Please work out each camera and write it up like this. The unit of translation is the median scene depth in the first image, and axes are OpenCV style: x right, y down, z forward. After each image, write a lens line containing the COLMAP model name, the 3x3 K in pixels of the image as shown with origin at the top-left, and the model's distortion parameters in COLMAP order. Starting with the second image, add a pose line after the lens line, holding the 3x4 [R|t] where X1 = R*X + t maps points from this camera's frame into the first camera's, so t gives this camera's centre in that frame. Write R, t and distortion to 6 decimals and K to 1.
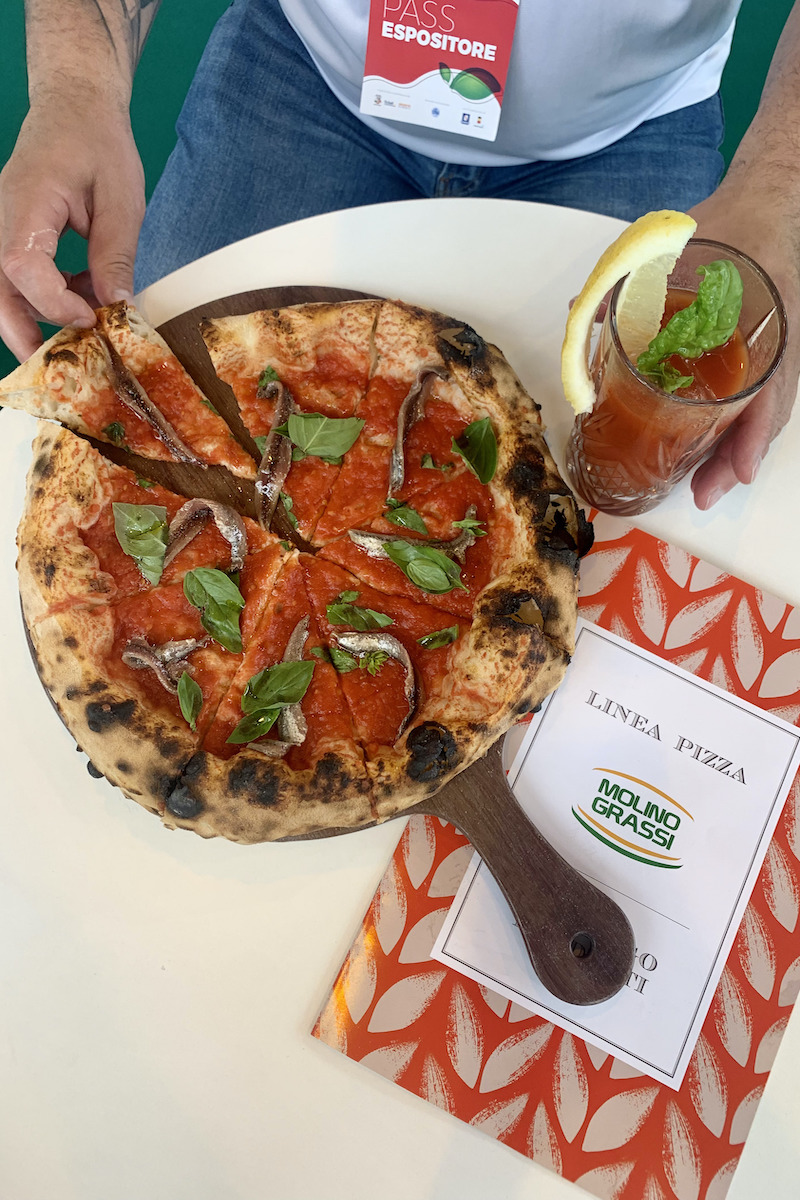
lens RADIAL K [[805.6, 0, 400.0], [0, 805.6, 600.0], [0, 0, 1]] dist [-0.028907, -0.000950]
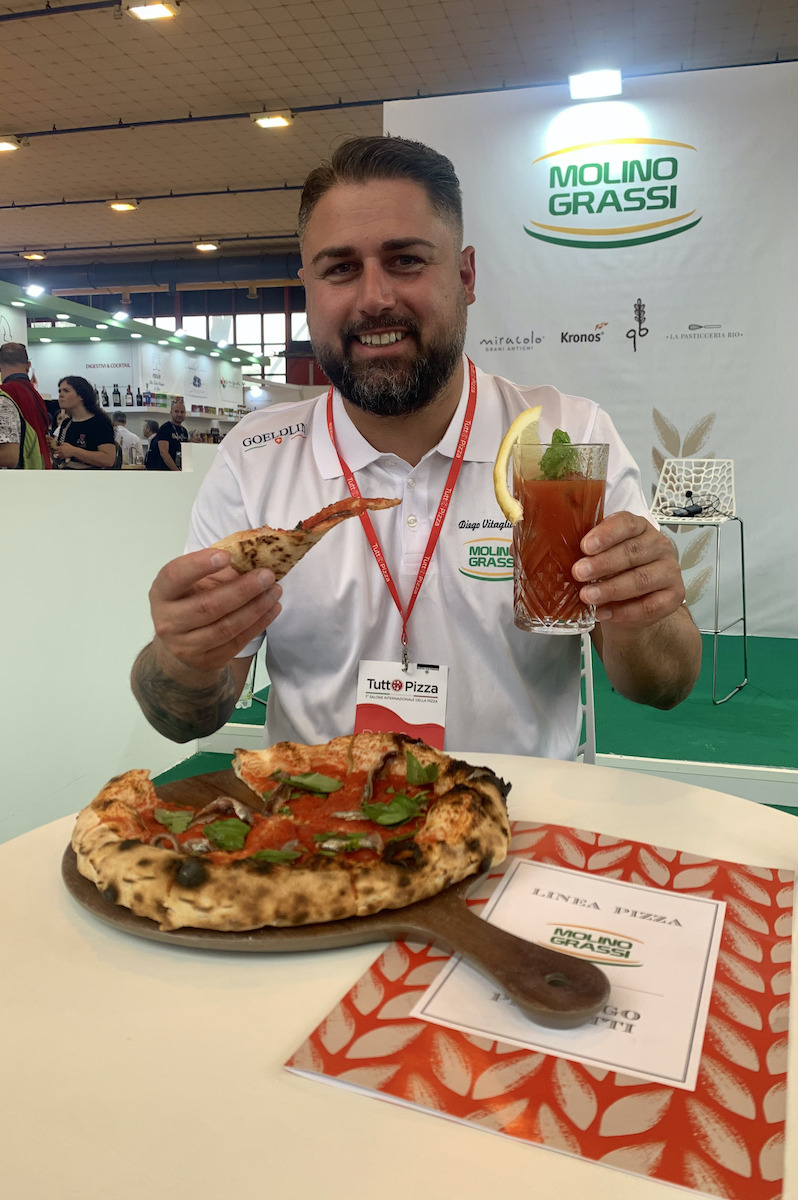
lens RADIAL K [[805.6, 0, 399.0], [0, 805.6, 600.0], [0, 0, 1]] dist [-0.028907, -0.000950]
pose [[0.998724, -0.003630, 0.050374, -0.022398], [0.046882, 0.437532, -0.897980, 1.097736], [-0.018781, 0.899195, 0.437144, 0.113078]]
